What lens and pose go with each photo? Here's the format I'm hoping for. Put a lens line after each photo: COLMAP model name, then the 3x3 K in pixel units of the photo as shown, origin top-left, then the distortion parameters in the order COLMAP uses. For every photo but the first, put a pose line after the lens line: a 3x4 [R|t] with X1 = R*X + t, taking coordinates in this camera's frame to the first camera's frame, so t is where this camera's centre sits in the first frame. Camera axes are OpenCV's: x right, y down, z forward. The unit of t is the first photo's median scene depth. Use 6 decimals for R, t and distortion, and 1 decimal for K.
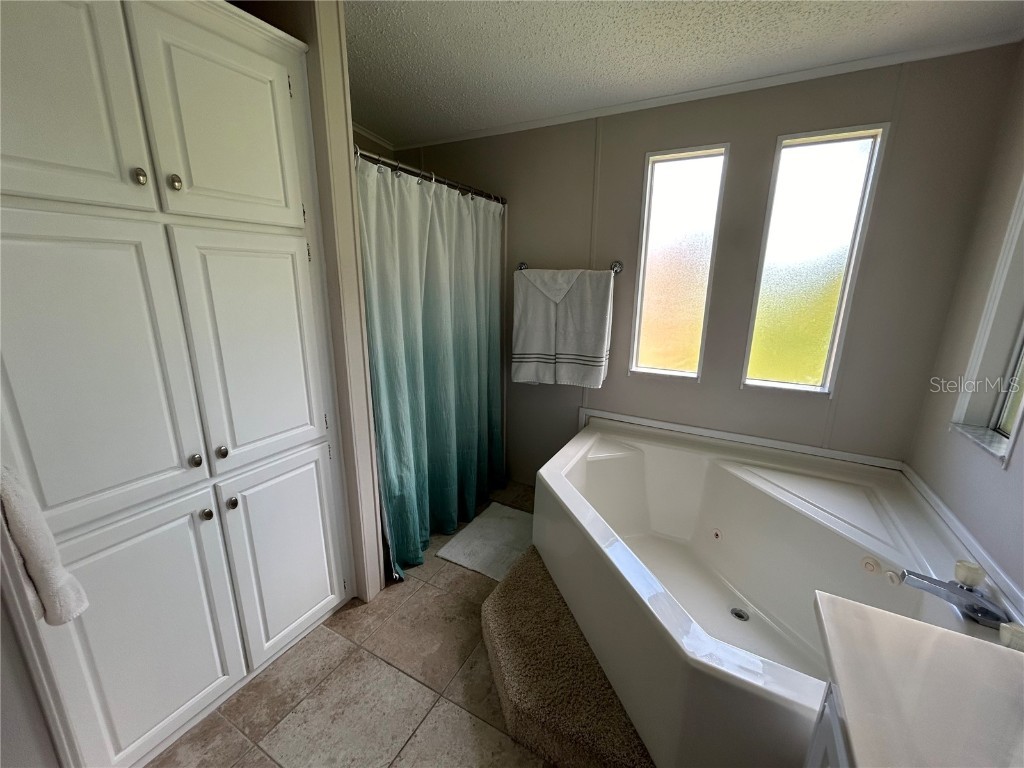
lens RADIAL K [[411.8, 0, 510.9], [0, 411.8, 381.3], [0, 0, 1]] dist [-0.001268, -0.000375]
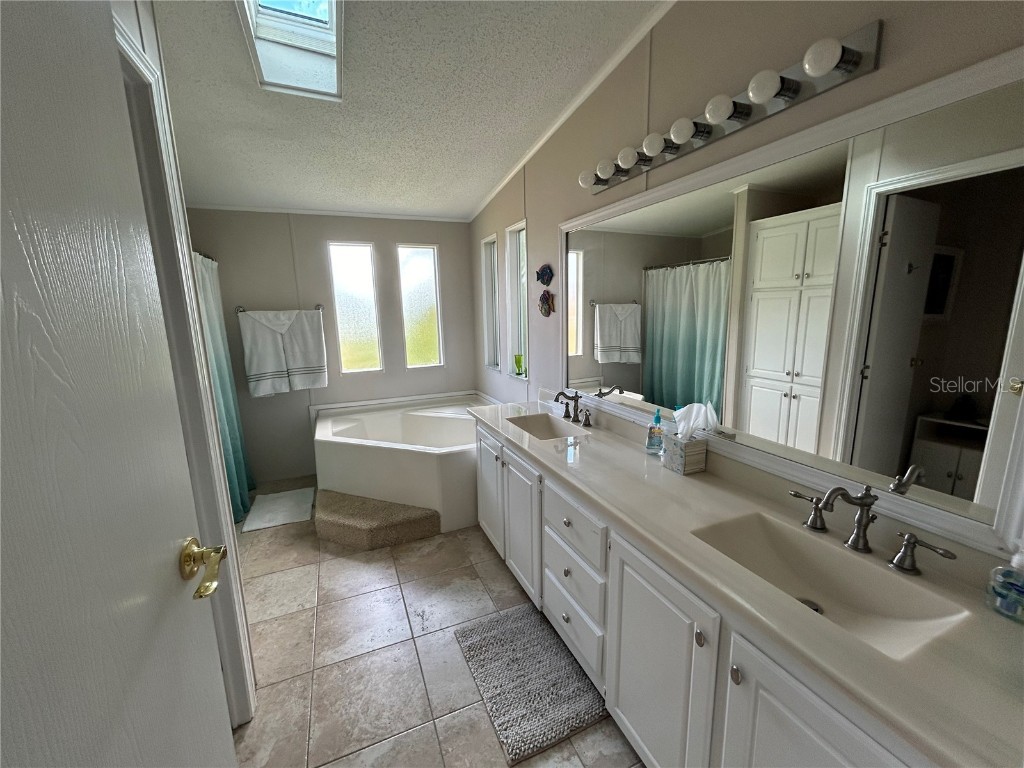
lens RADIAL K [[411.8, 0, 514.7], [0, 411.8, 383.2], [0, 0, 1]] dist [-0.001268, -0.000375]
pose [[0.608935, -0.166750, 0.775495, -0.530670], [0.224359, 0.973939, 0.033249, 0.107582], [-0.760829, 0.153743, 0.630478, -0.475515]]
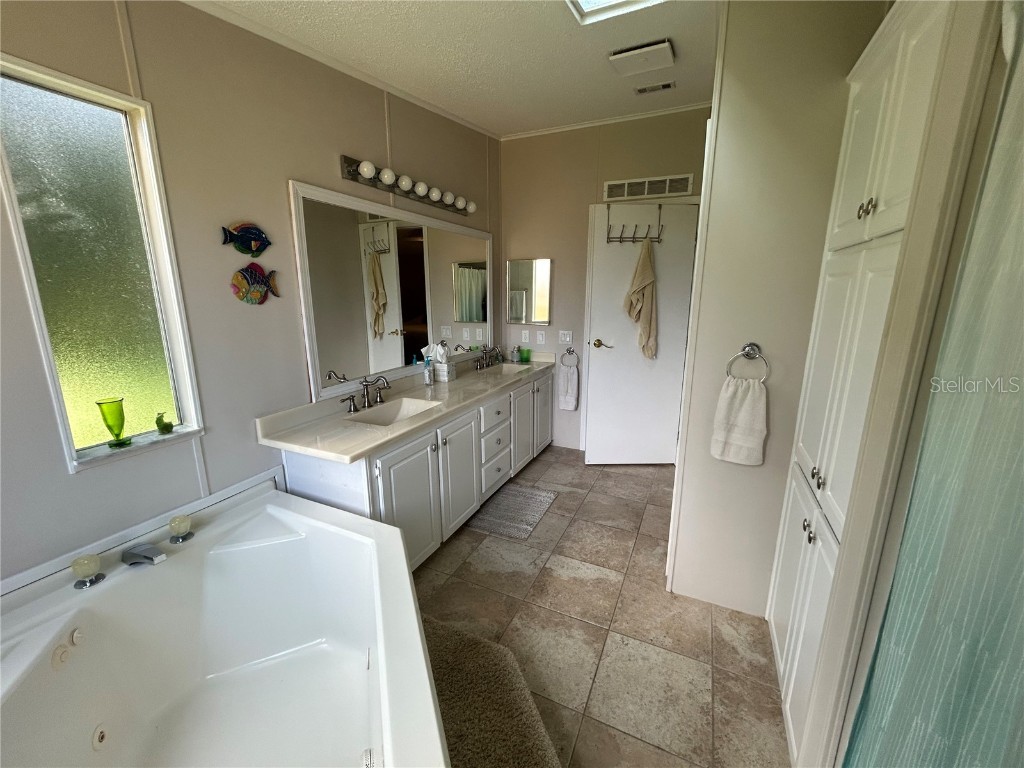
lens RADIAL K [[411.8, 0, 512.2], [0, 411.8, 381.8], [0, 0, 1]] dist [-0.001268, -0.000375]
pose [[-0.997696, 0.006614, -0.067519, 0.040224], [-0.025306, 0.887123, 0.460839, -0.249076], [0.062946, 0.461486, -0.884911, 0.921691]]
